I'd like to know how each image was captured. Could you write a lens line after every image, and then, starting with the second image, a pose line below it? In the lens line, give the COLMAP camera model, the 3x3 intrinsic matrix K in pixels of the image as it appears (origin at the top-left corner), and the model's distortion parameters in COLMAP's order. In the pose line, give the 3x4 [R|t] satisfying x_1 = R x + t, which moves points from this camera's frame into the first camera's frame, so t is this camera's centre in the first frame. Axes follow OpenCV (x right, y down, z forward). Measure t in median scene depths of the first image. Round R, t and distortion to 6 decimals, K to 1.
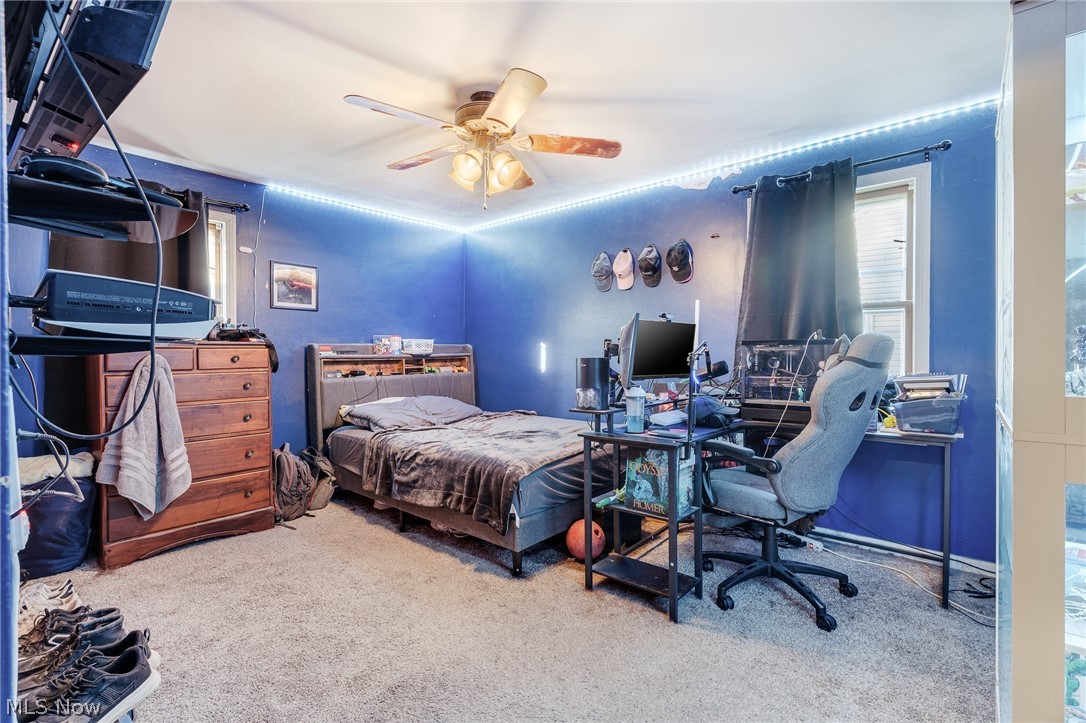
lens RADIAL K [[499.4, 0, 539.1], [0, 499.4, 357.9], [0, 0, 1]] dist [0.005653, 0.000555]
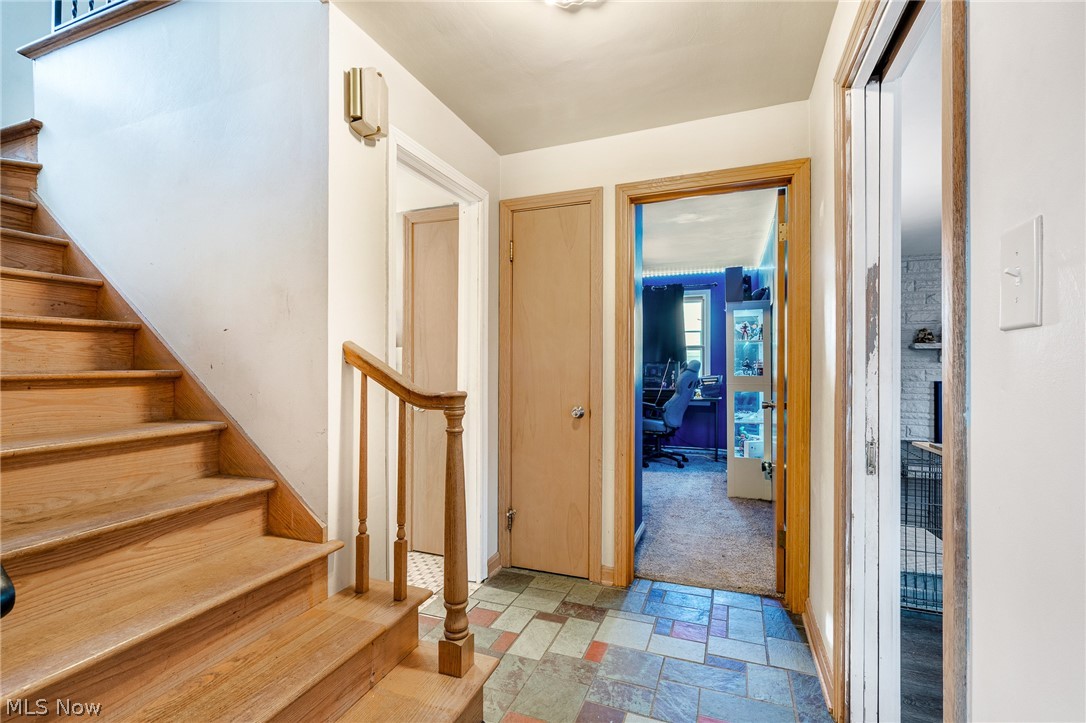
lens RADIAL K [[499.4, 0, 542.0], [0, 499.4, 364.9], [0, 0, 1]] dist [0.005653, 0.000555]
pose [[0.940081, 0.003876, 0.340929, -0.877831], [0.001483, 0.999879, -0.015455, 0.013770], [-0.340948, 0.015034, 0.939962, -1.075942]]
